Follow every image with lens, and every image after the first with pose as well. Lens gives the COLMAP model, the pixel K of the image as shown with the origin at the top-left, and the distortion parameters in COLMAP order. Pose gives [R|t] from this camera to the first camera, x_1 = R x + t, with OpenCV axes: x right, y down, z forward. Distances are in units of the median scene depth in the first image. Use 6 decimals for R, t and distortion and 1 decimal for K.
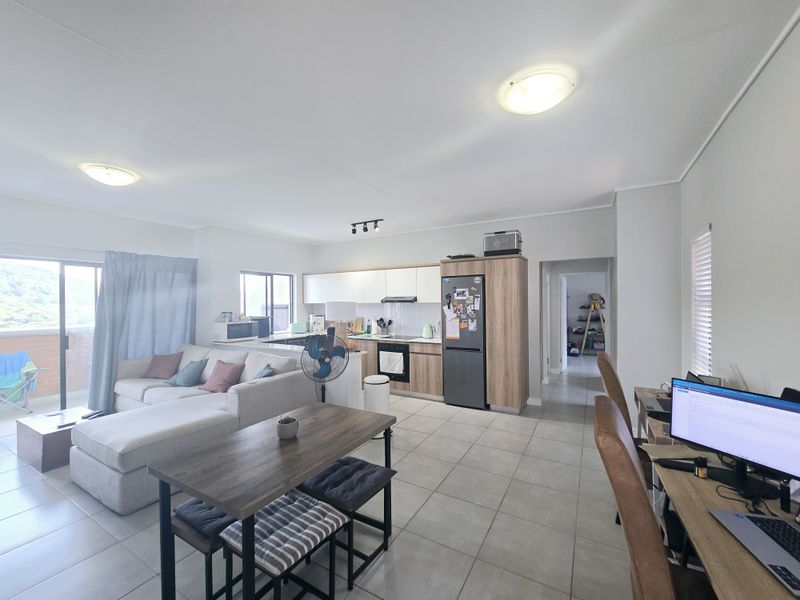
lens RADIAL K [[329.8, 0, 400.0], [0, 329.8, 300.0], [0, 0, 1]] dist [-0.000173, -0.000009]
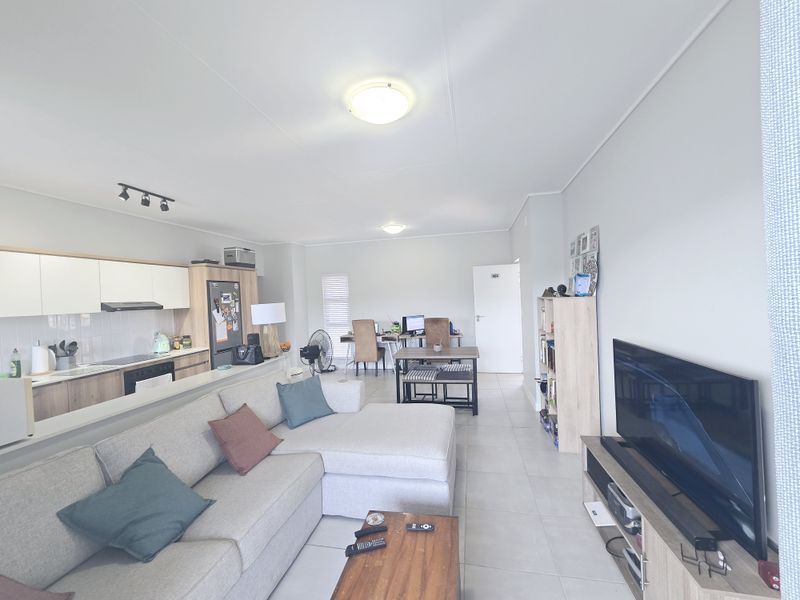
lens RADIAL K [[329.8, 0, 400.0], [0, 329.8, 300.0], [0, 0, 1]] dist [-0.000173, -0.000009]
pose [[-0.314516, 0.009455, 0.949205, -1.036994], [0.037495, 0.999294, 0.002471, 0.006306], [-0.948511, 0.036368, -0.314648, 0.820589]]
